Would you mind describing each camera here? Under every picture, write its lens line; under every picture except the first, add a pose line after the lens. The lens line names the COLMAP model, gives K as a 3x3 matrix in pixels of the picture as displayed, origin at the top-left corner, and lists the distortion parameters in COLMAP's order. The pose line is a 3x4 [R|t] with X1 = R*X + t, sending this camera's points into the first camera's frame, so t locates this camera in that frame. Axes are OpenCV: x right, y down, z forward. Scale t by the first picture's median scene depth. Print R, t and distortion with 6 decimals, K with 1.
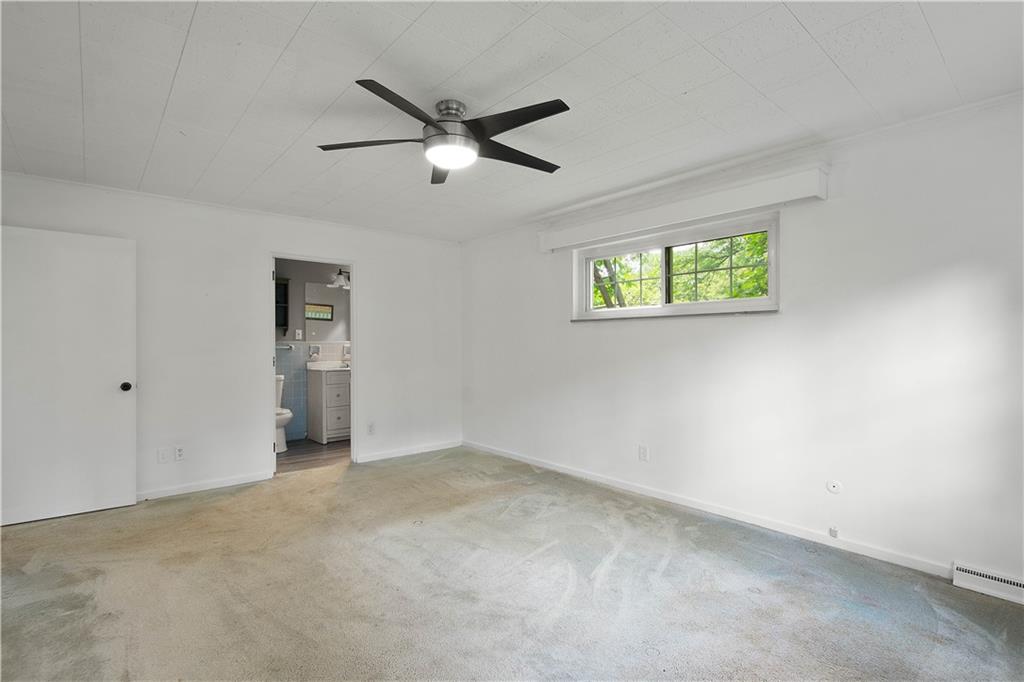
lens RADIAL K [[481.1, 0, 525.1], [0, 481.1, 341.3], [0, 0, 1]] dist [0.000480, 0.000044]
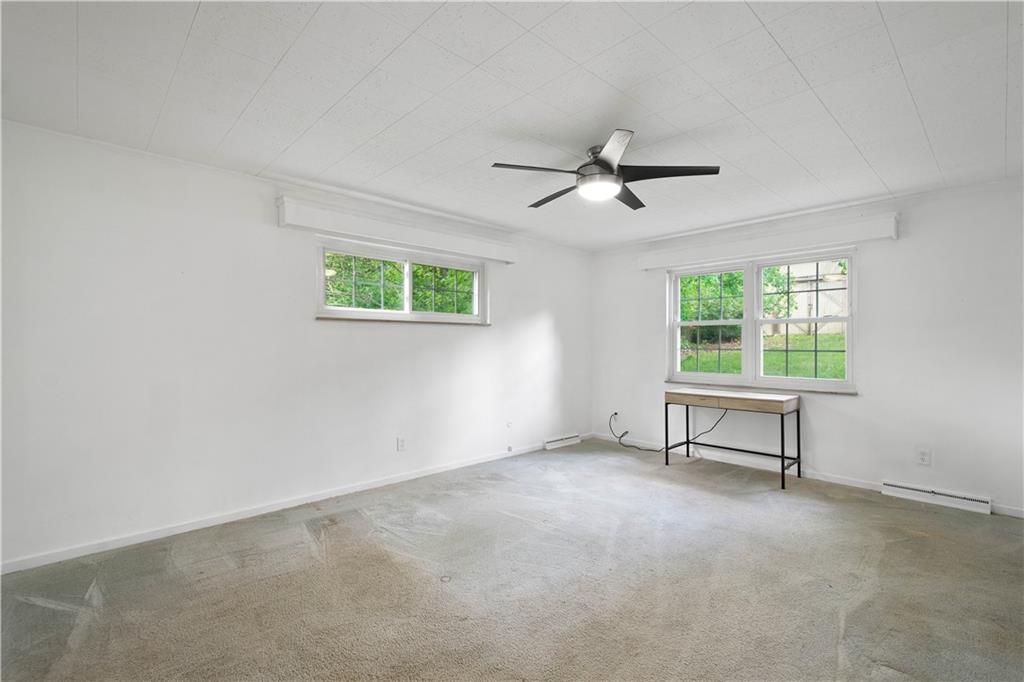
lens RADIAL K [[446.4, 0, 512.0], [0, 446.4, 341.0], [0, 0, 1]] dist [0.002614, 0.000245]
pose [[-0.015192, 0.010532, 0.999829, -0.693235], [-0.002357, 0.999941, -0.010569, 0.005481], [-0.999882, -0.002517, -0.015166, 0.672389]]
